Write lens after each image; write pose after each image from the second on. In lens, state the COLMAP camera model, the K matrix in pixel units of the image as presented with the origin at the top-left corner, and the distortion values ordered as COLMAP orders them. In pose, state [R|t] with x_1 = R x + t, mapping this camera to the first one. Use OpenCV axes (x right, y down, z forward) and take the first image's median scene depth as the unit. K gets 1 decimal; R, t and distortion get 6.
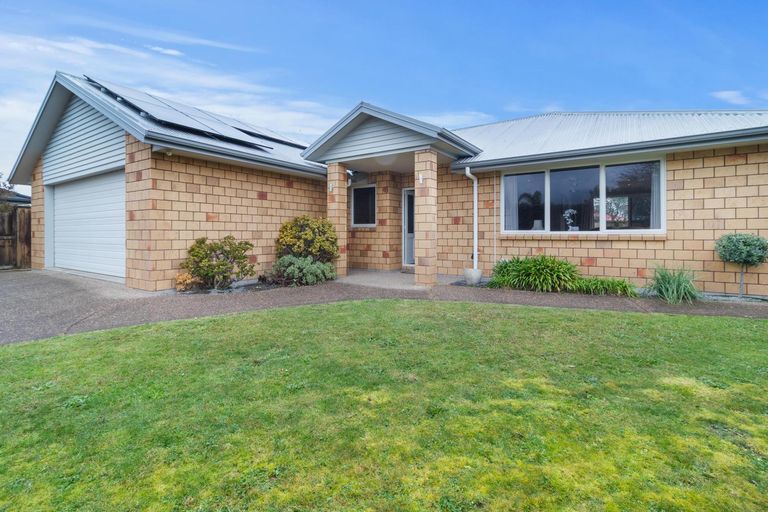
lens RADIAL K [[360.7, 0, 389.3], [0, 360.7, 238.1], [0, 0, 1]] dist [0.001898, 0.000151]
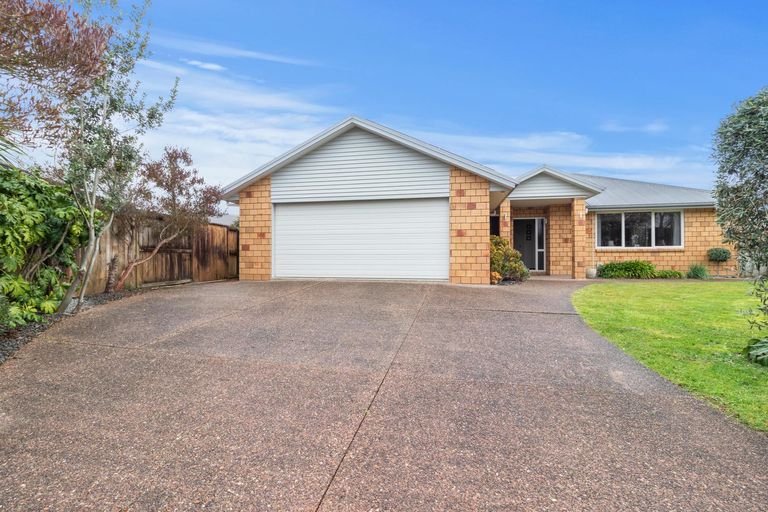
lens RADIAL K [[360.7, 0, 381.4], [0, 360.7, 255.0], [0, 0, 1]] dist [0.001898, 0.000151]
pose [[0.919658, -0.001046, 0.392718, -1.400295], [0.007100, 0.999877, -0.013964, 0.037485], [-0.392655, 0.015630, 0.919553, -0.174522]]
